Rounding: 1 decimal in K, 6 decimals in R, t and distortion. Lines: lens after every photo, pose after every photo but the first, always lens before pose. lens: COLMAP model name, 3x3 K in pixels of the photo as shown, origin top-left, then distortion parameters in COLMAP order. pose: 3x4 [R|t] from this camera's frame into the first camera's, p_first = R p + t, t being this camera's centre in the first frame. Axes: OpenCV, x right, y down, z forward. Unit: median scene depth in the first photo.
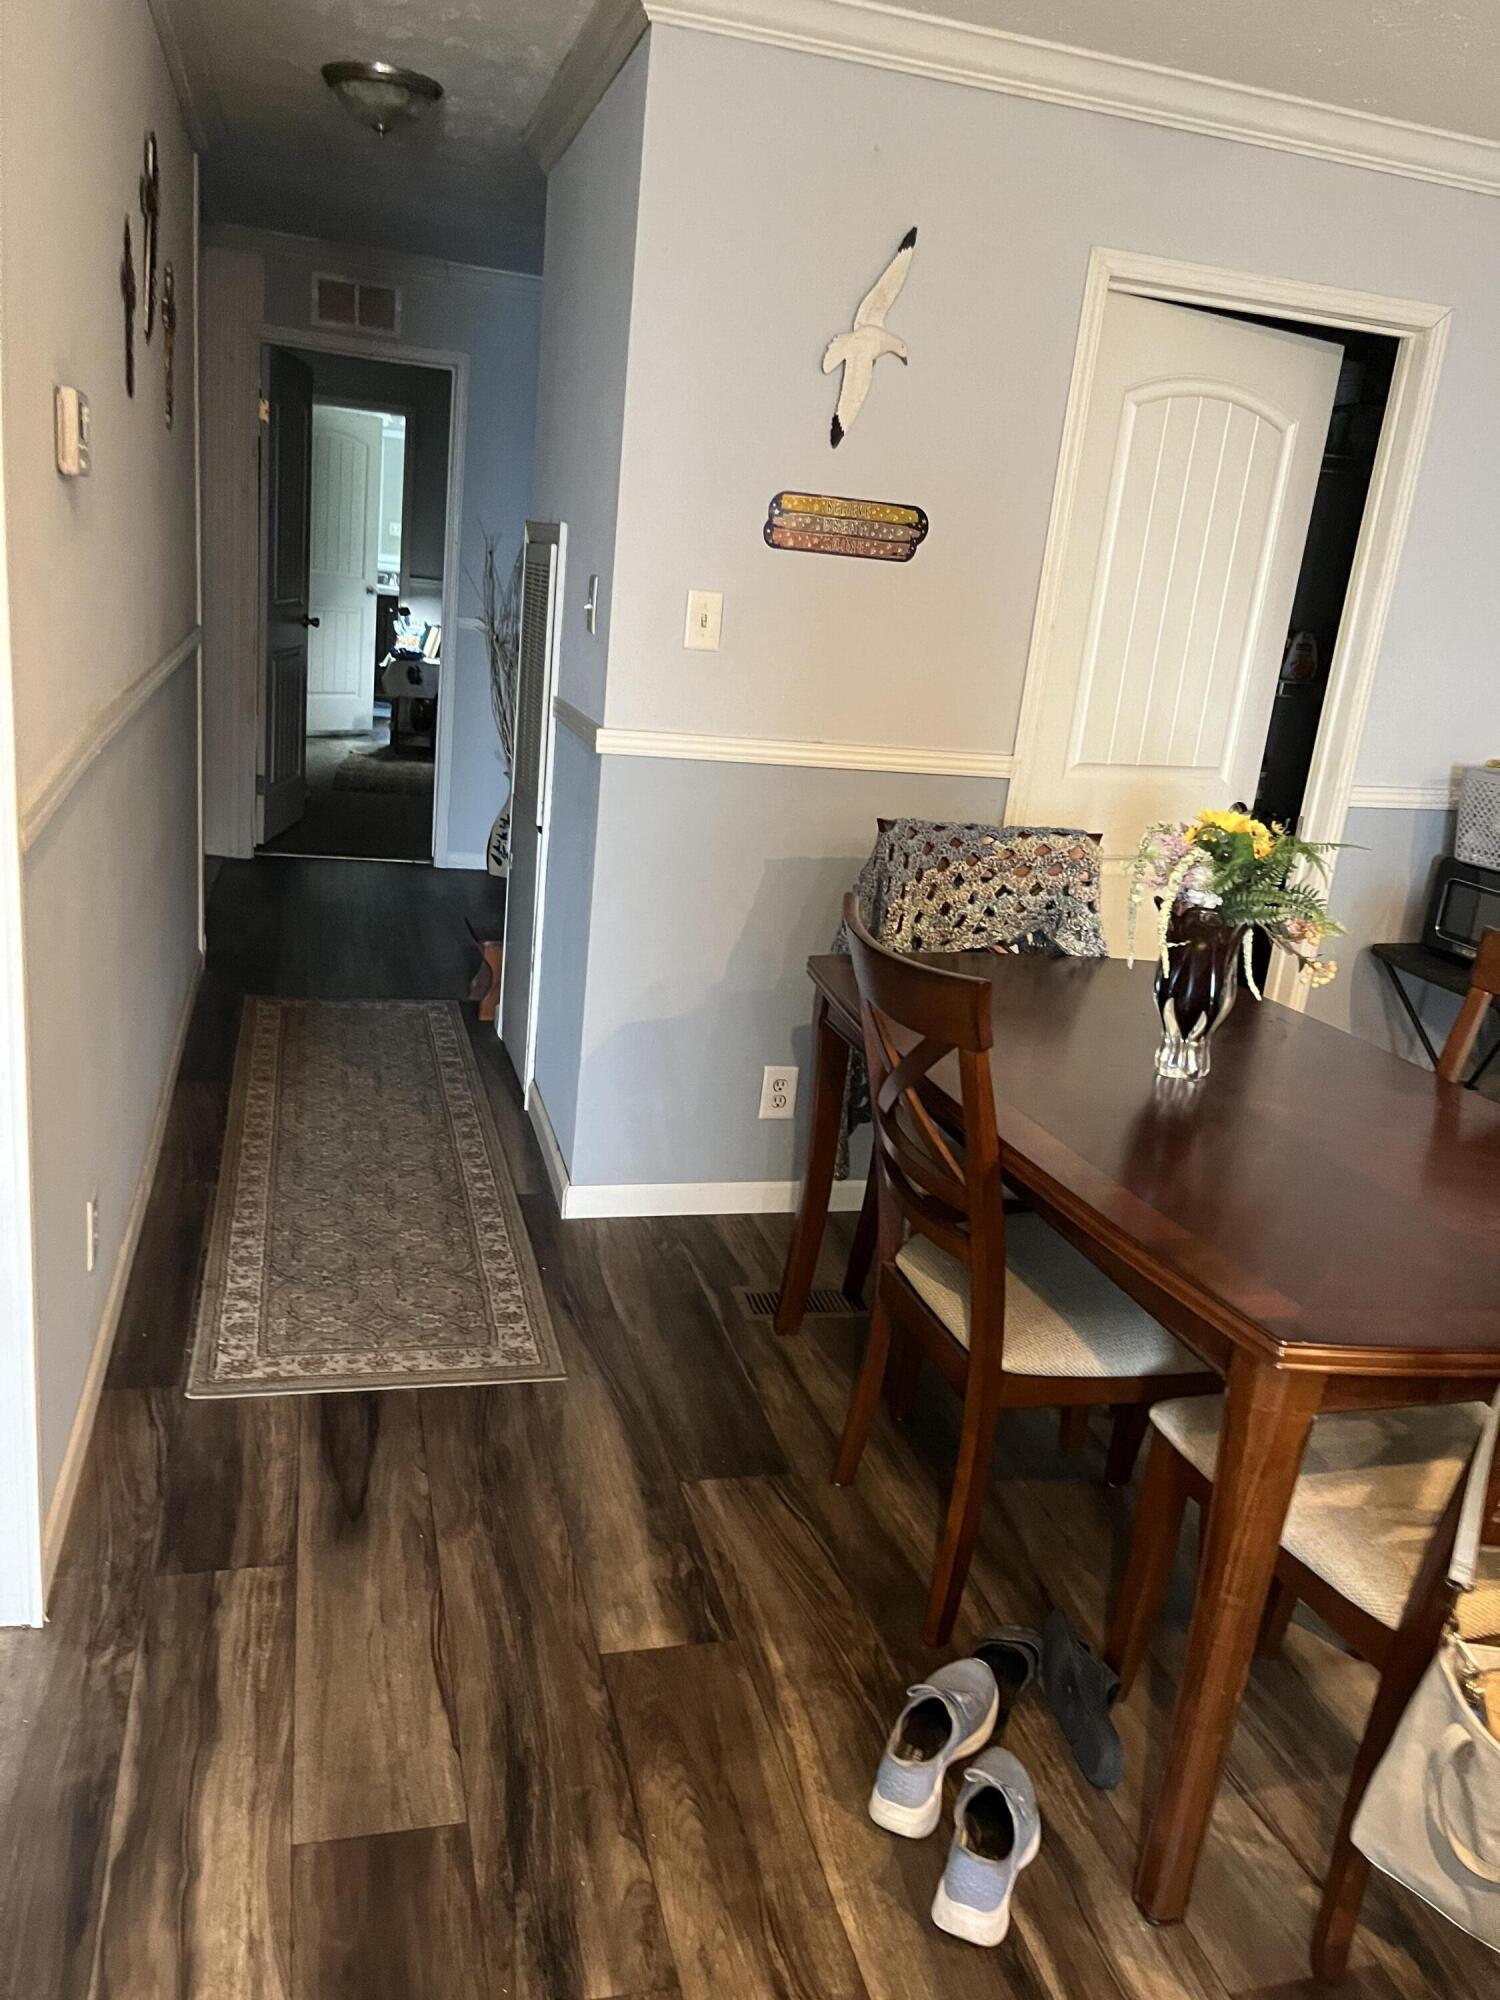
lens RADIAL K [[1500.5, 0, 734.8], [0, 1500.5, 1005.5], [0, 0, 1]] dist [0.030645, -0.060865]
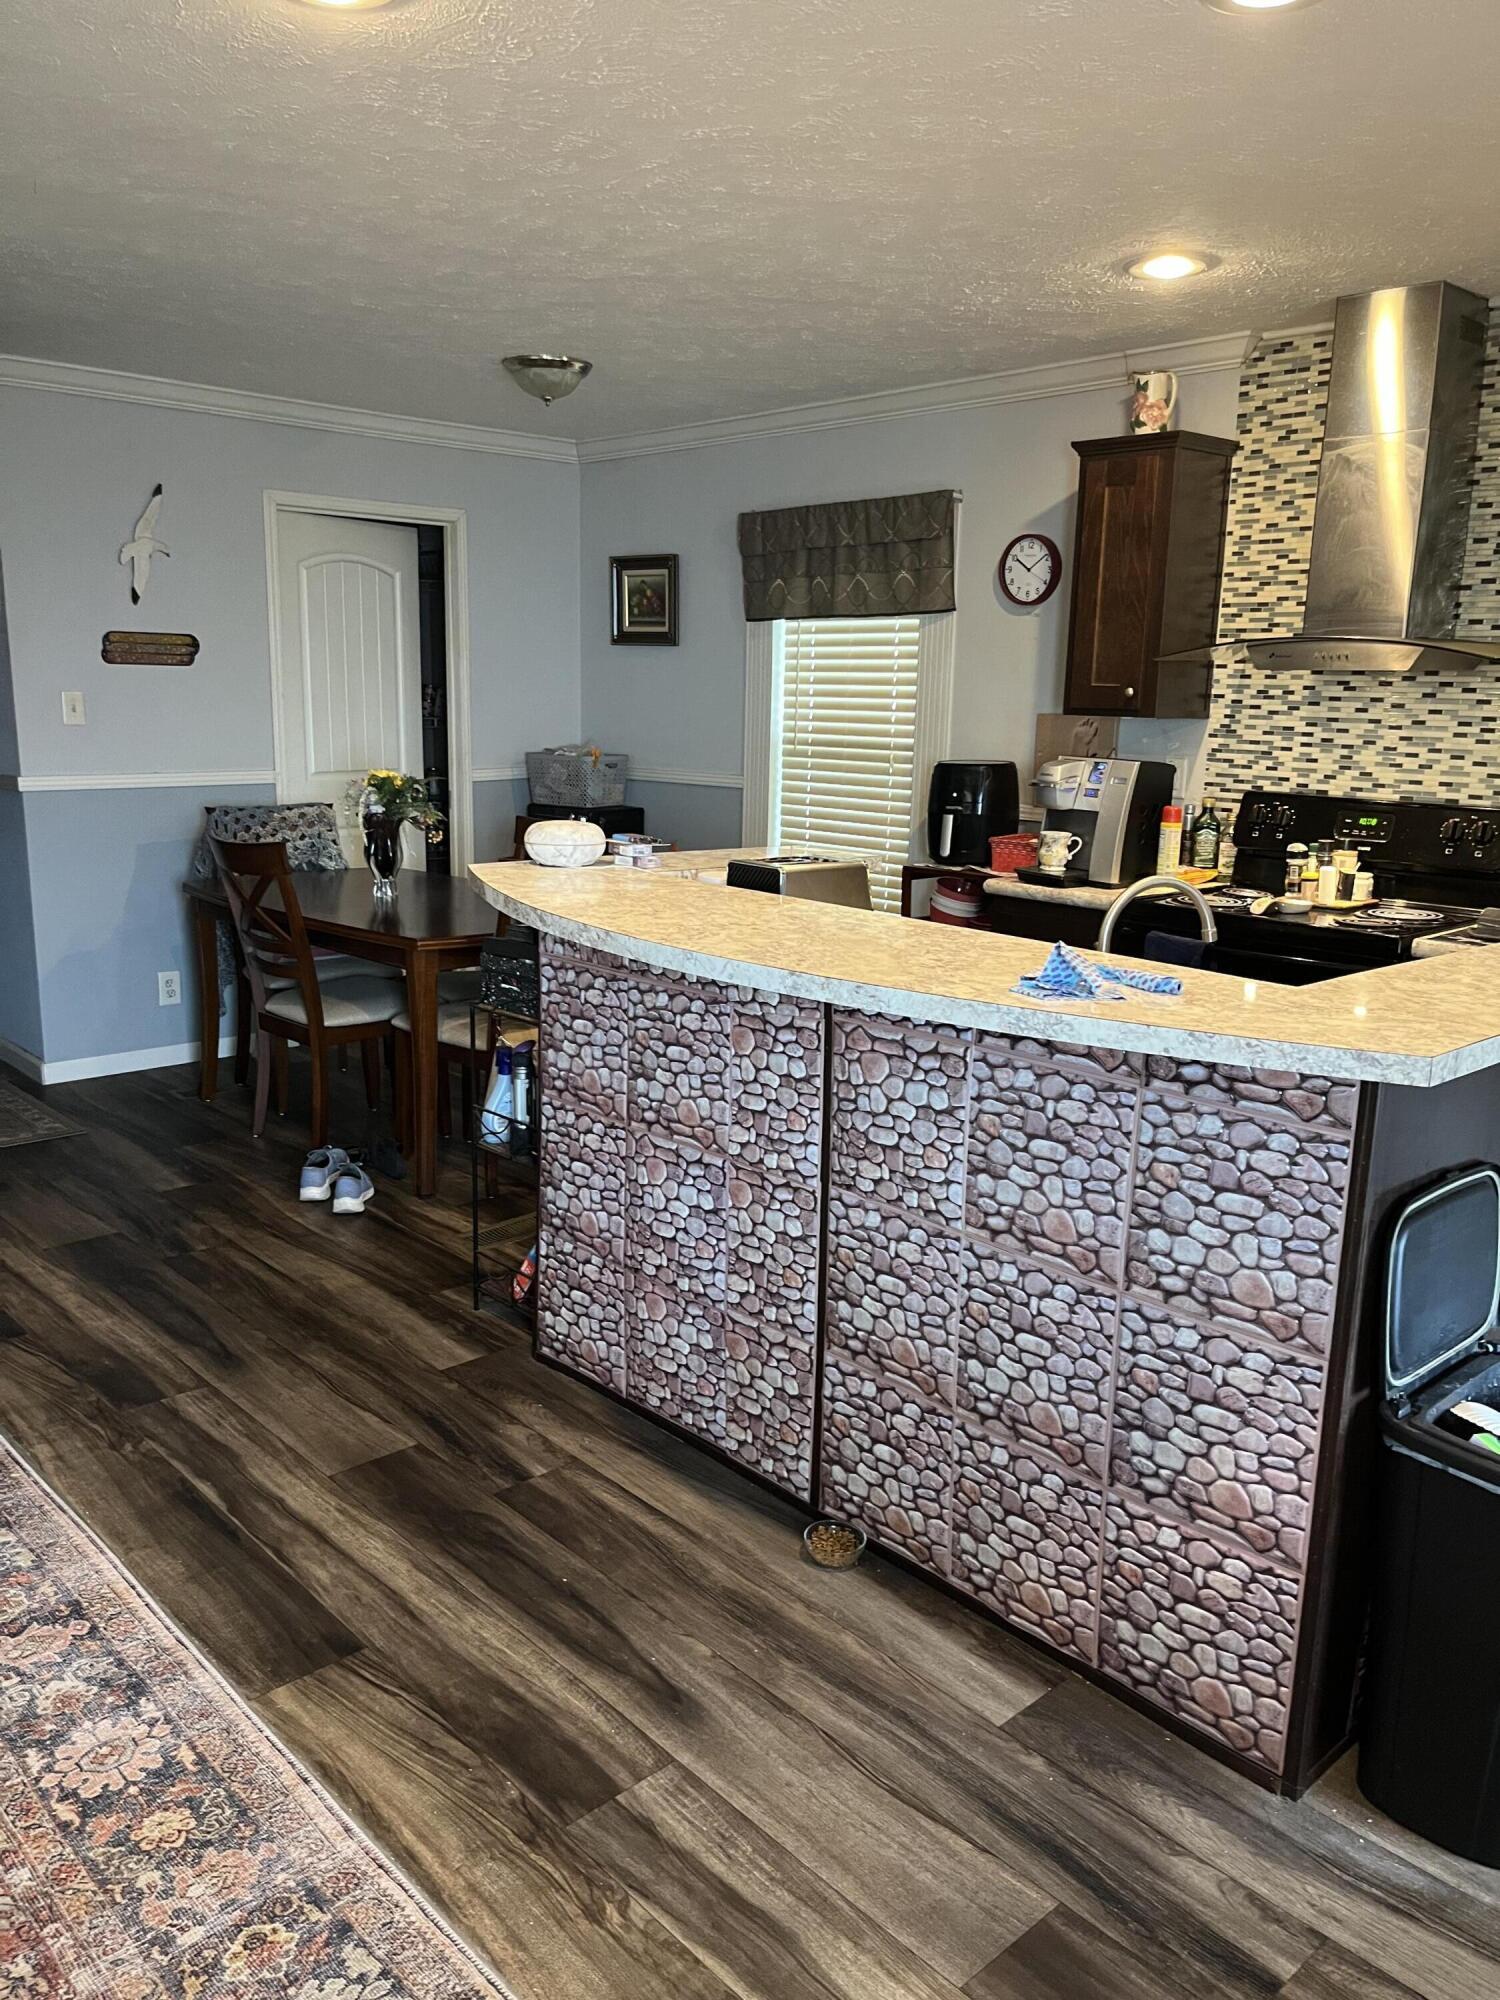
lens RADIAL K [[1500.5, 0, 743.1], [0, 1500.5, 1004.1], [0, 0, 1]] dist [0.030645, -0.060865]
pose [[0.879750, -0.176376, 0.441511, -0.169305], [0.198871, 0.980014, -0.004771, 0.235685], [-0.431845, 0.092001, 0.897243, -0.843944]]
